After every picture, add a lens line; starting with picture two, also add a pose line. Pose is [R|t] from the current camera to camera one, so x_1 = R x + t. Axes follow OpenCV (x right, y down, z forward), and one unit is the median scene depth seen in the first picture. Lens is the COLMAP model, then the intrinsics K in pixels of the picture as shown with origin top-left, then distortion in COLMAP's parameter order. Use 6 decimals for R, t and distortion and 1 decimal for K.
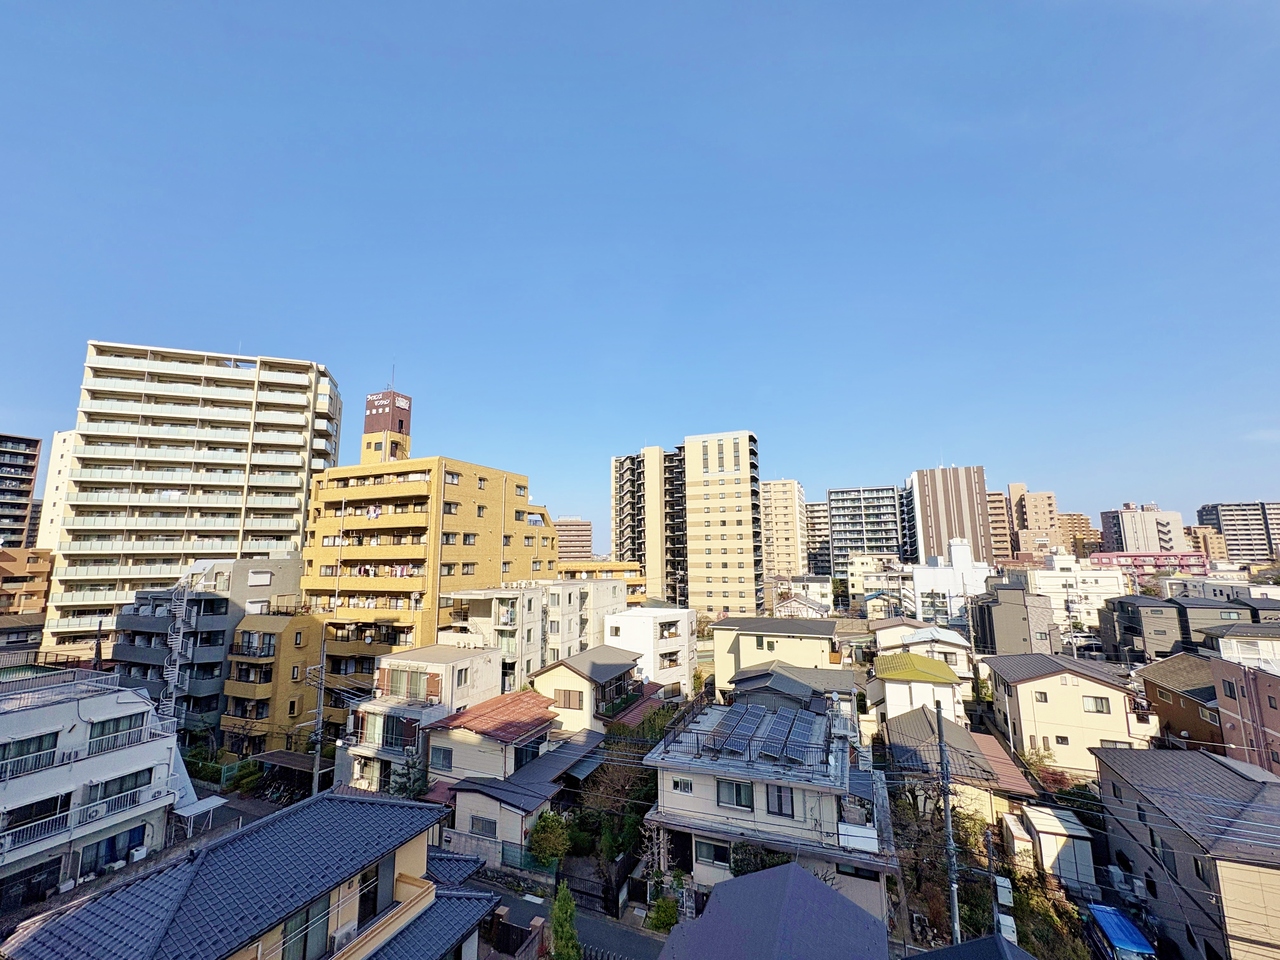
lens RADIAL K [[509.4, 0, 641.5], [0, 509.4, 479.6], [0, 0, 1]] dist [0.000739, -0.000092]
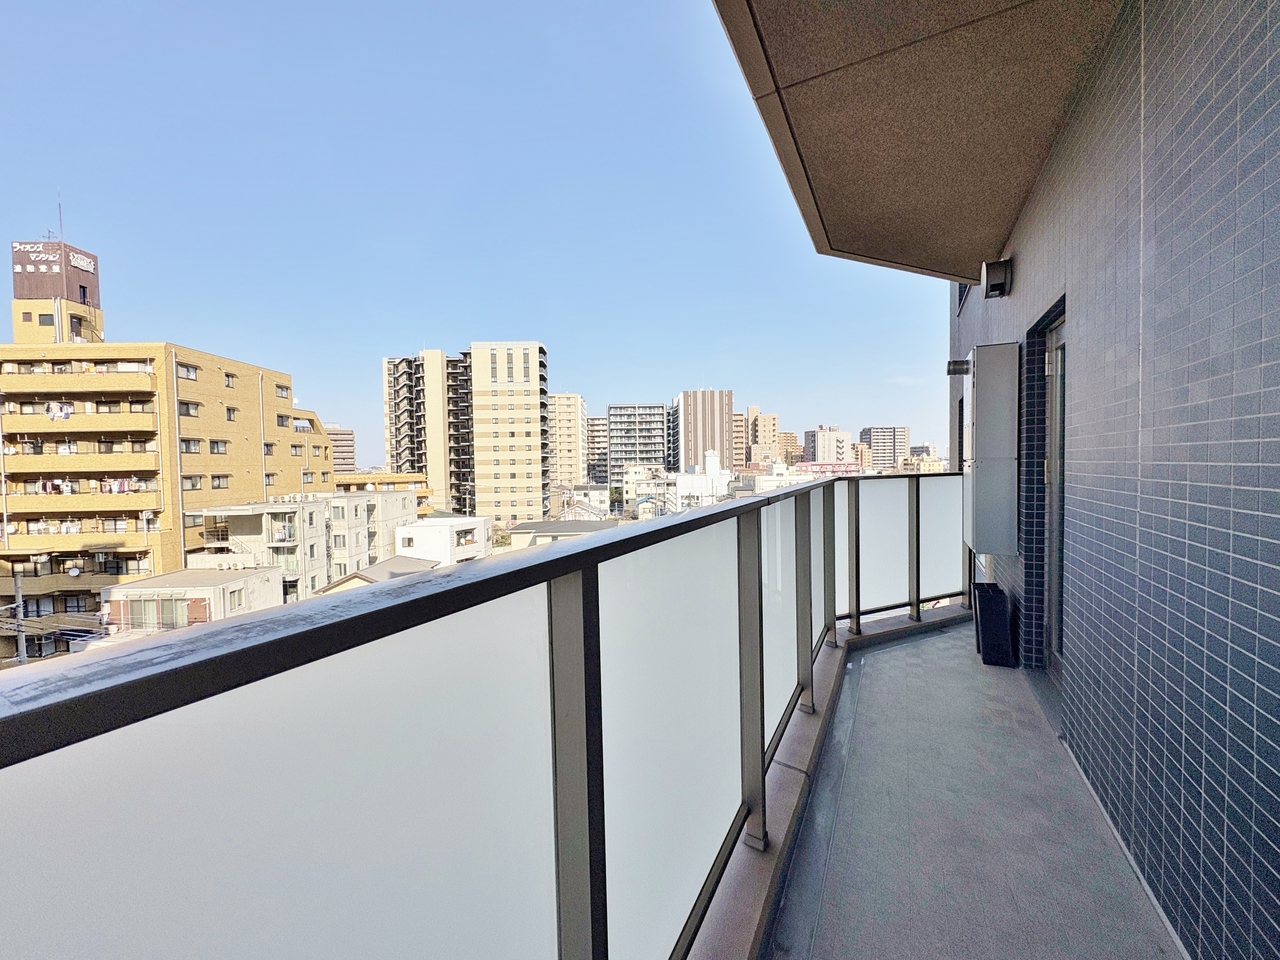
lens RADIAL K [[509.4, 0, 641.5], [0, 509.4, 479.6], [0, 0, 1]] dist [0.000739, -0.000092]
pose [[0.911245, -0.018383, 0.411454, -0.022437], [-0.052206, 0.985790, 0.159663, -0.000277], [-0.408543, -0.166972, 0.897337, -0.021392]]
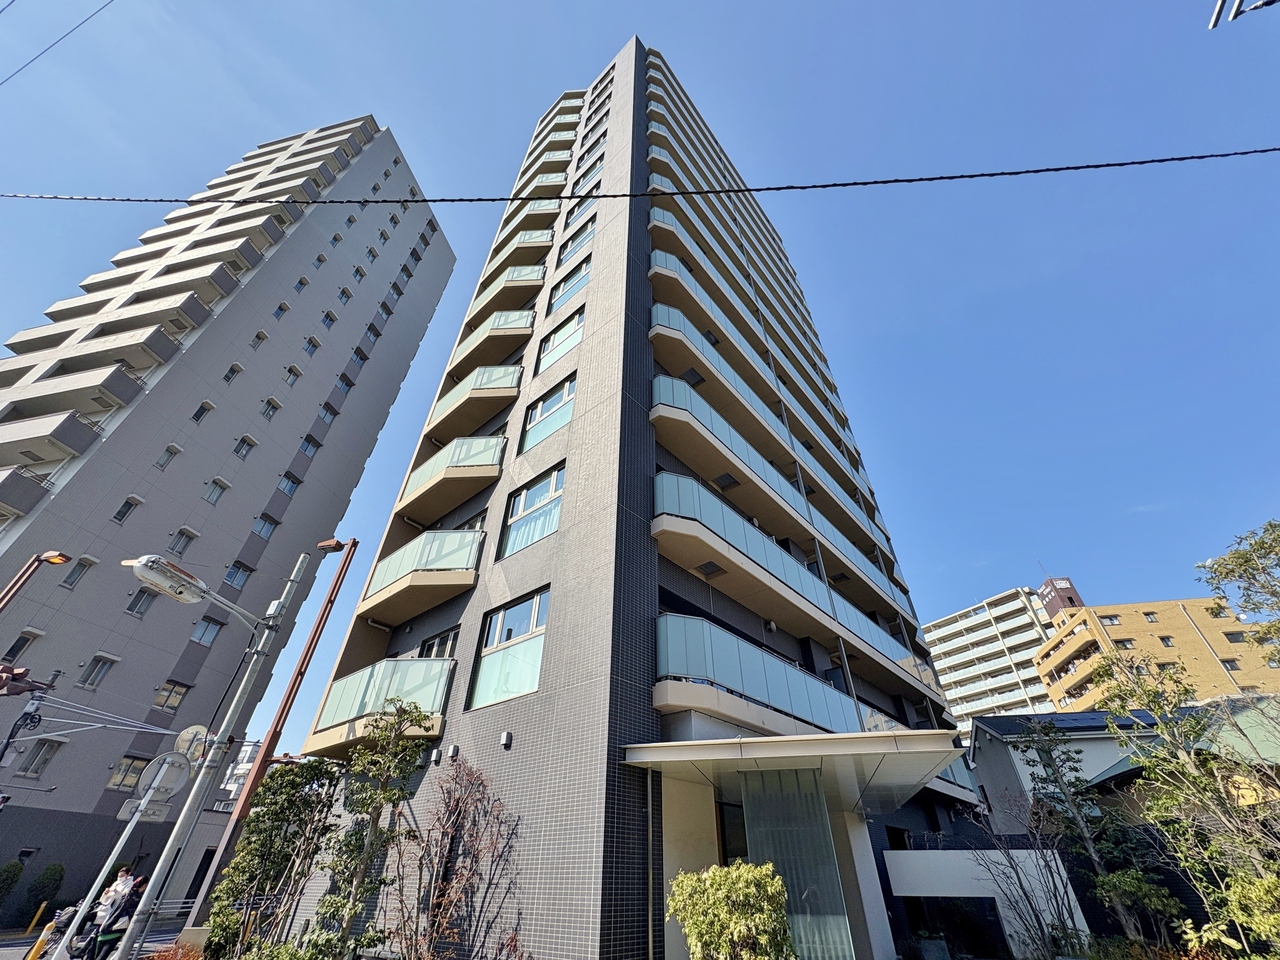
lens RADIAL K [[509.4, 0, 641.5], [0, 509.4, 479.6], [0, 0, 1]] dist [0.000739, -0.000092]
pose [[0.182044, -0.603767, -0.776097, 0.257100], [0.136585, 0.797160, -0.588116, 0.130300], [0.973758, 0.001060, 0.227583, -0.168629]]
